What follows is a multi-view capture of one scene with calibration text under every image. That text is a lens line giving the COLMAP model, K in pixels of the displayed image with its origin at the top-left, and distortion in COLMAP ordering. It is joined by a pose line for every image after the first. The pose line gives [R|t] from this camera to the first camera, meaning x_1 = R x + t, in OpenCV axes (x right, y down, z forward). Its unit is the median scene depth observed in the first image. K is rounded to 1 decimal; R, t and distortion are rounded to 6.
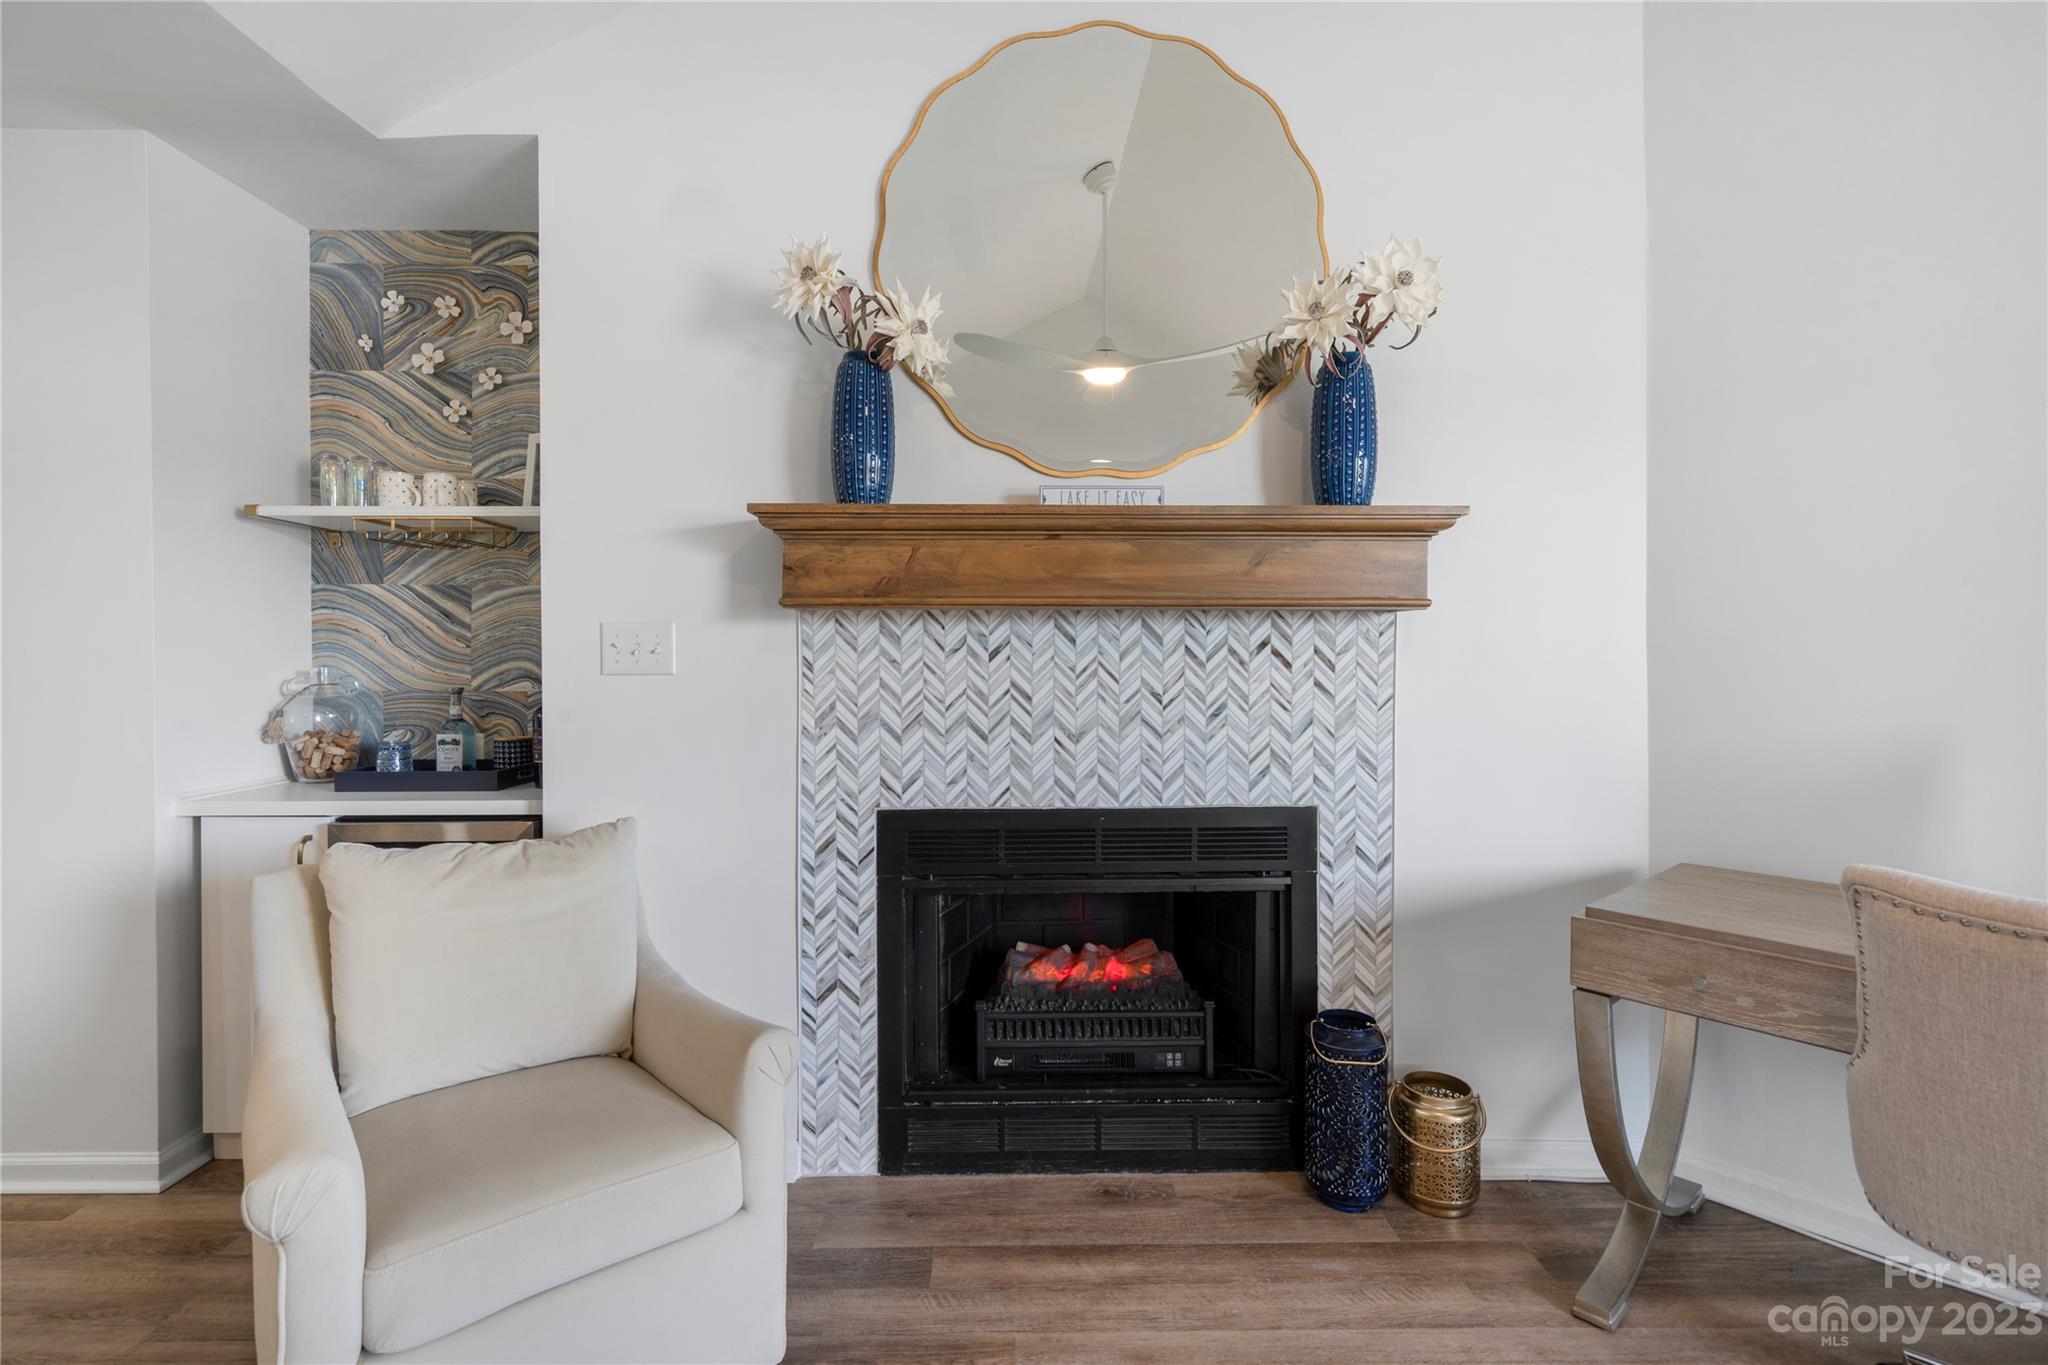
lens RADIAL K [[946.1, 0, 1025.9], [0, 946.1, 671.6], [0, 0, 1]] dist [-0.001973, 0.001070]
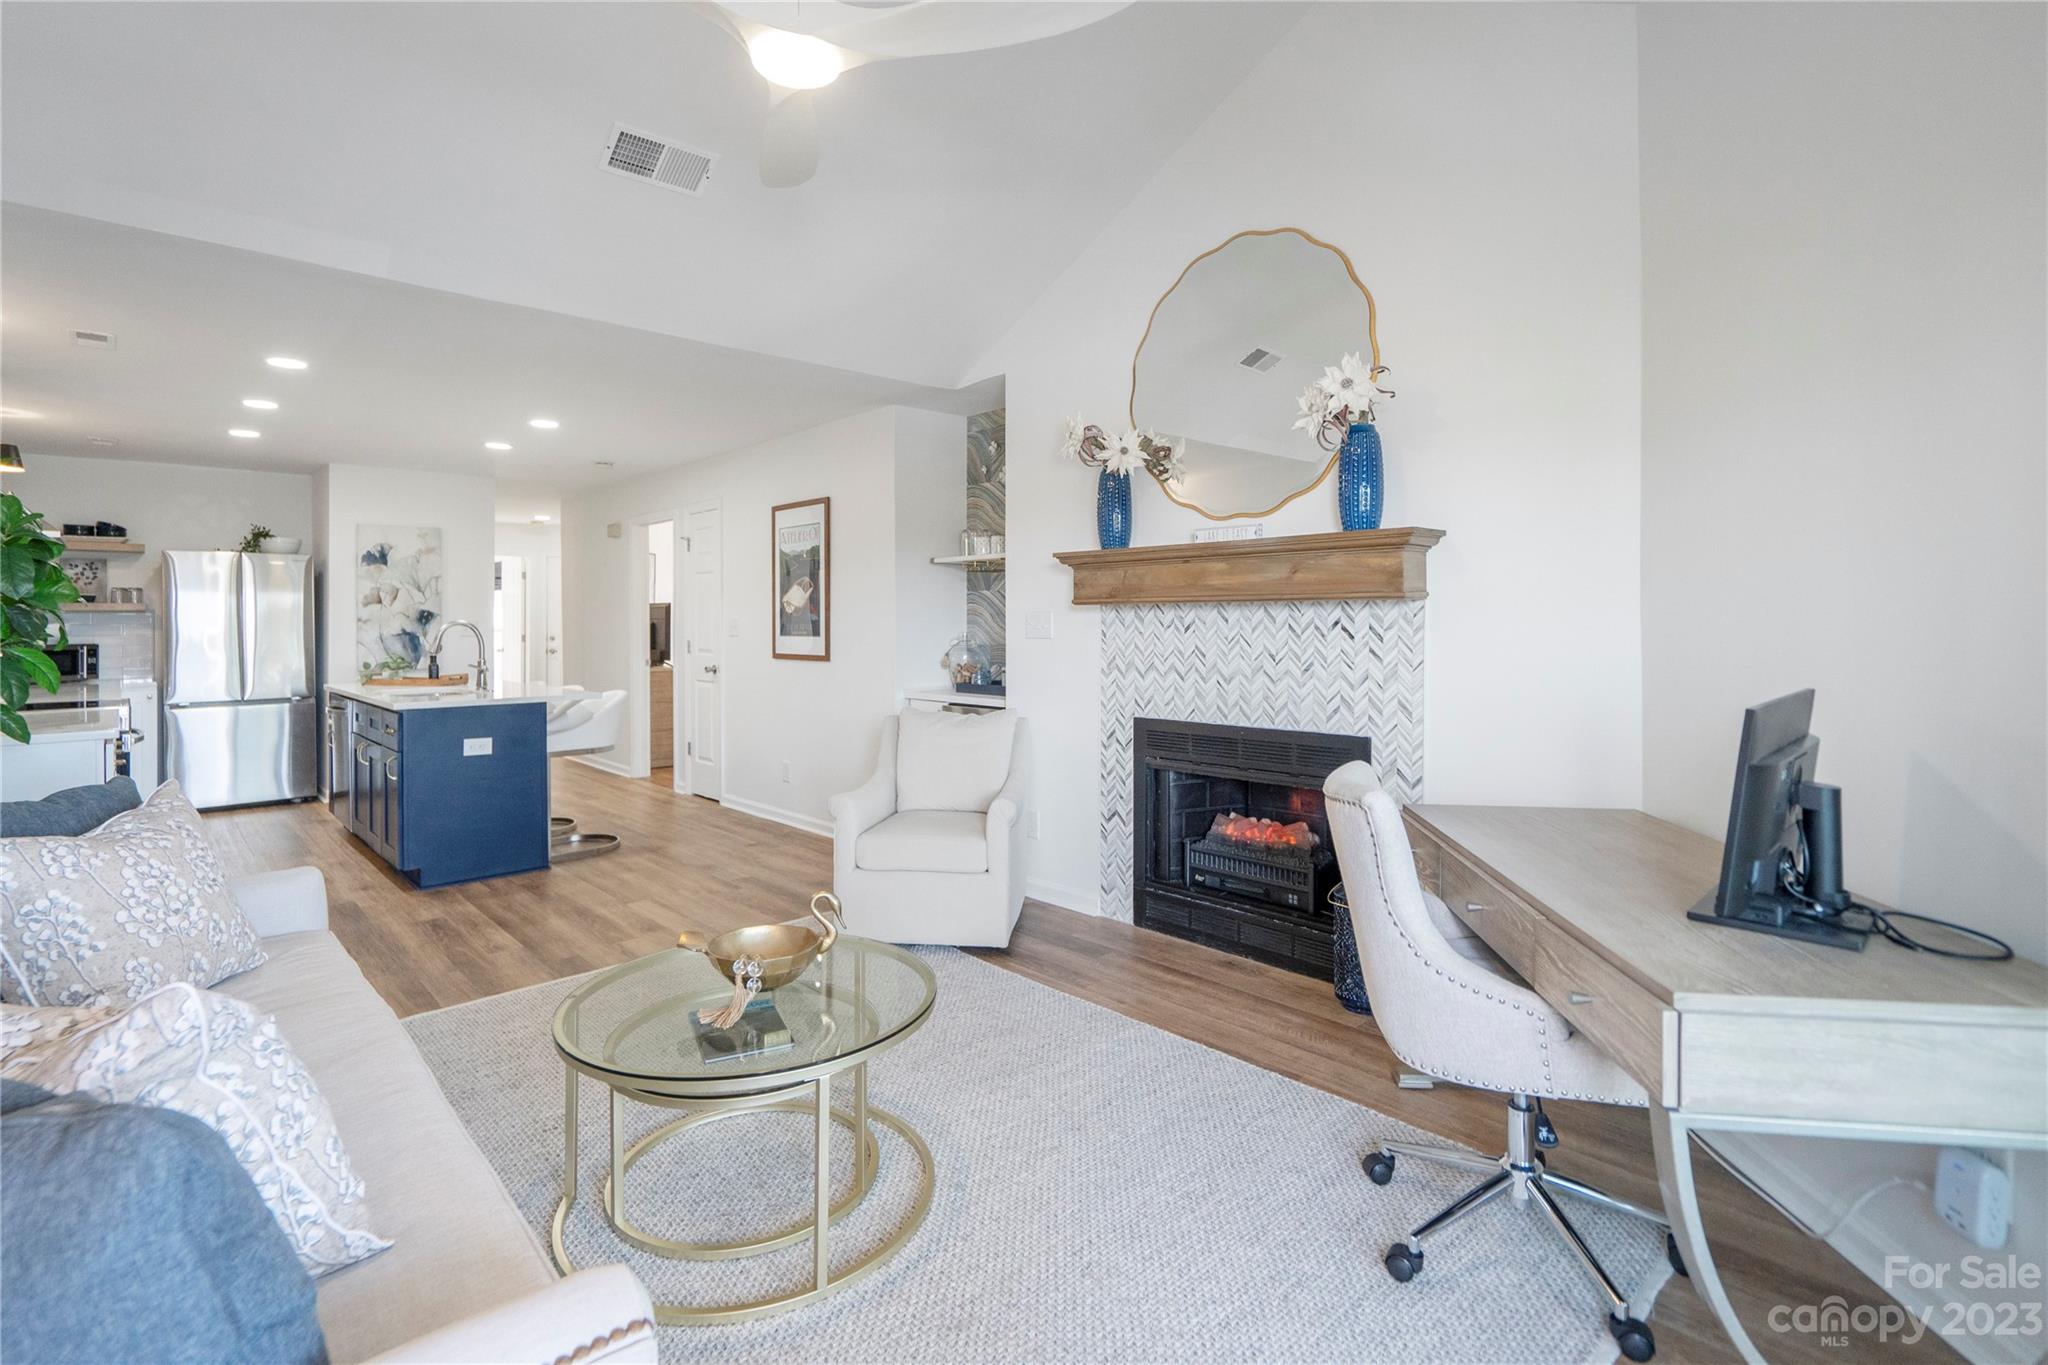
lens RADIAL K [[969.7, 0, 1021.5], [0, 969.7, 619.0], [0, 0, 1]] dist [-0.000987, 0.000015]
pose [[0.670399, -0.003085, -0.741995, 1.041025], [-0.004441, 0.999957, -0.008170, -0.020660], [0.741988, 0.008772, 0.670356, -0.366291]]
